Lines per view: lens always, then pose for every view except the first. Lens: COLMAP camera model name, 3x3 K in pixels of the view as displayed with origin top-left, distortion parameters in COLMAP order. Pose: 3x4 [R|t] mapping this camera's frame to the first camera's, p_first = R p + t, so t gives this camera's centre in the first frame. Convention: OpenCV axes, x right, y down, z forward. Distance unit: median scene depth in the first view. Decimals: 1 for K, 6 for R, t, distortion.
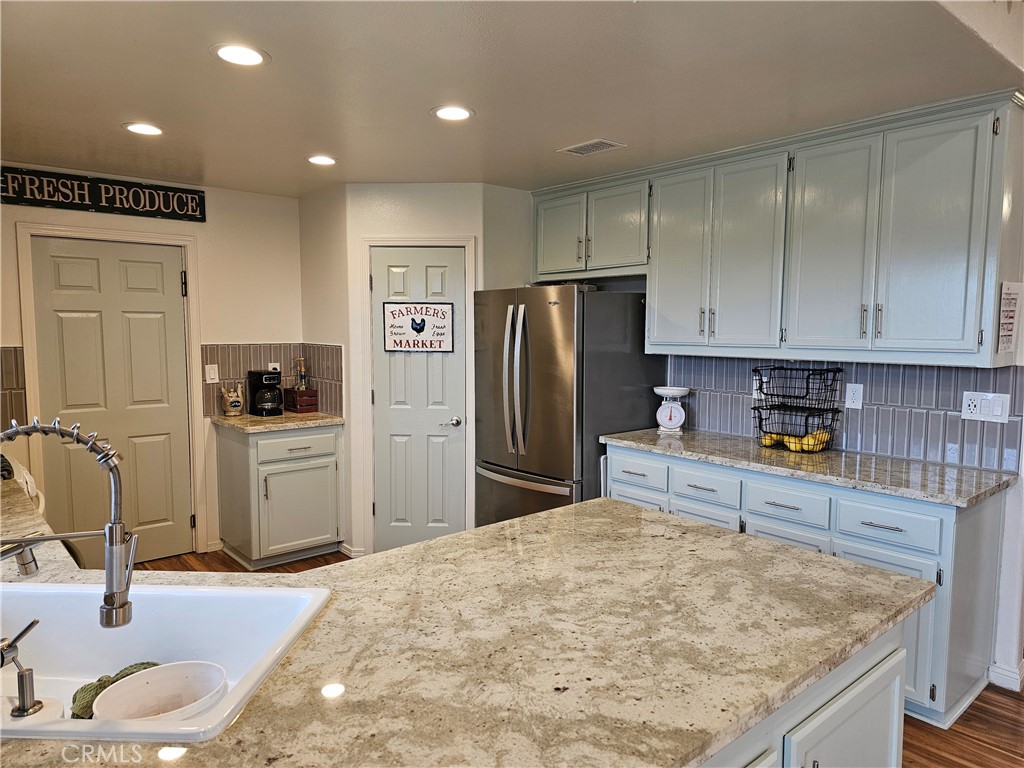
lens RADIAL K [[688.0, 0, 526.7], [0, 688.0, 389.2], [0, 0, 1]] dist [0.055493, -0.050717]
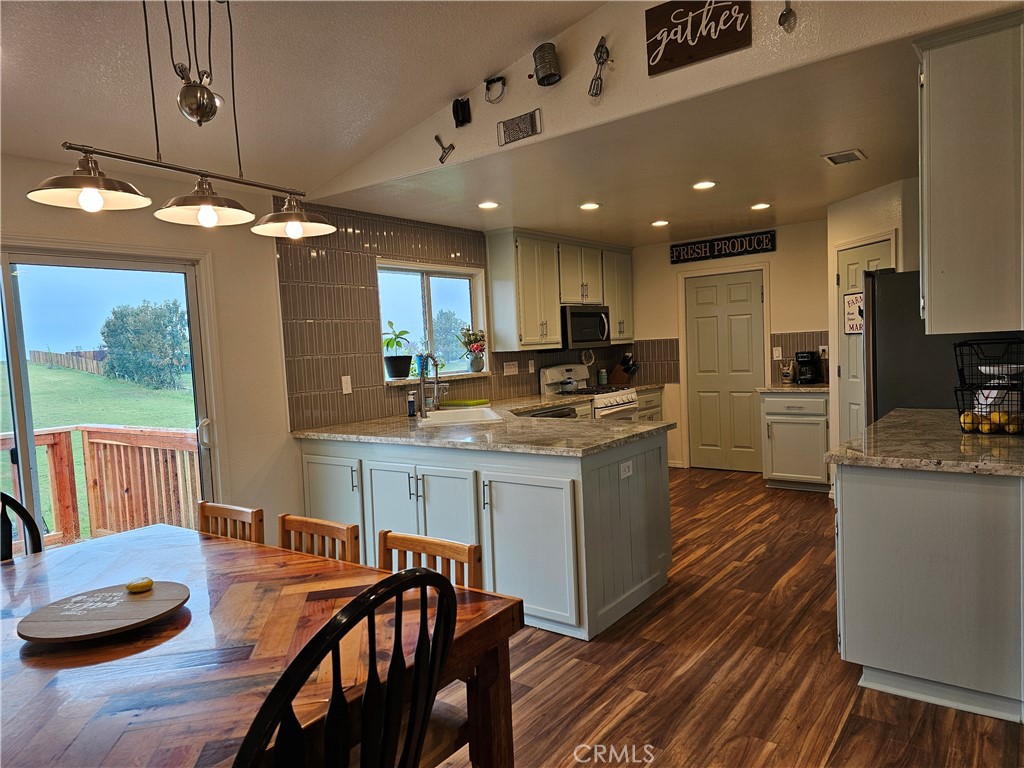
lens RADIAL K [[688.0, 0, 509.2], [0, 688.0, 395.0], [0, 0, 1]] dist [0.055493, -0.050717]
pose [[0.189224, 0.056235, -0.980322, 1.000490], [-0.041746, 0.997917, 0.049187, 0.018893], [0.981046, 0.031617, 0.191177, 0.192246]]
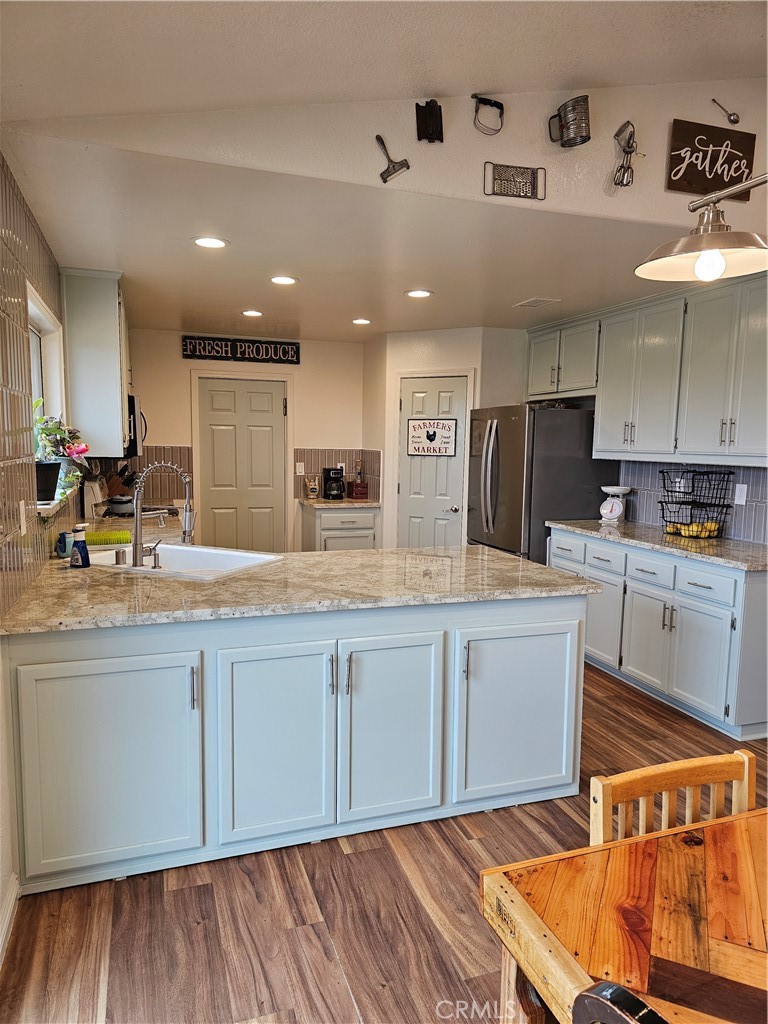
lens RADIAL K [[688.0, 0, 382.5], [0, 688.0, 531.1], [0, 0, 1]] dist [0.055493, -0.050717]
pose [[0.922799, 0.059572, -0.380648, 0.302690], [-0.045975, 0.997941, 0.044722, 0.040921], [0.382529, -0.023769, 0.923638, -0.312927]]
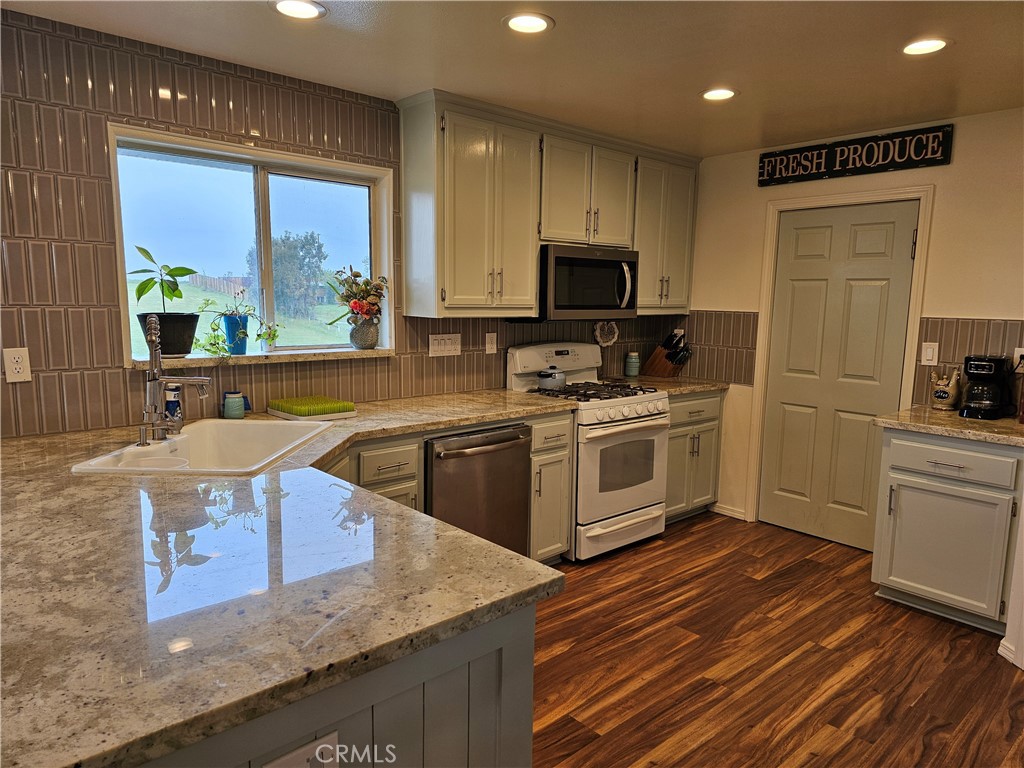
lens RADIAL K [[688.0, 0, 522.4], [0, 688.0, 394.9], [0, 0, 1]] dist [0.055493, -0.050717]
pose [[0.011605, 0.137391, -0.990449, 0.404196], [-0.111232, 0.984545, 0.135269, -0.036827], [0.993727, 0.108600, 0.026708, 0.581980]]
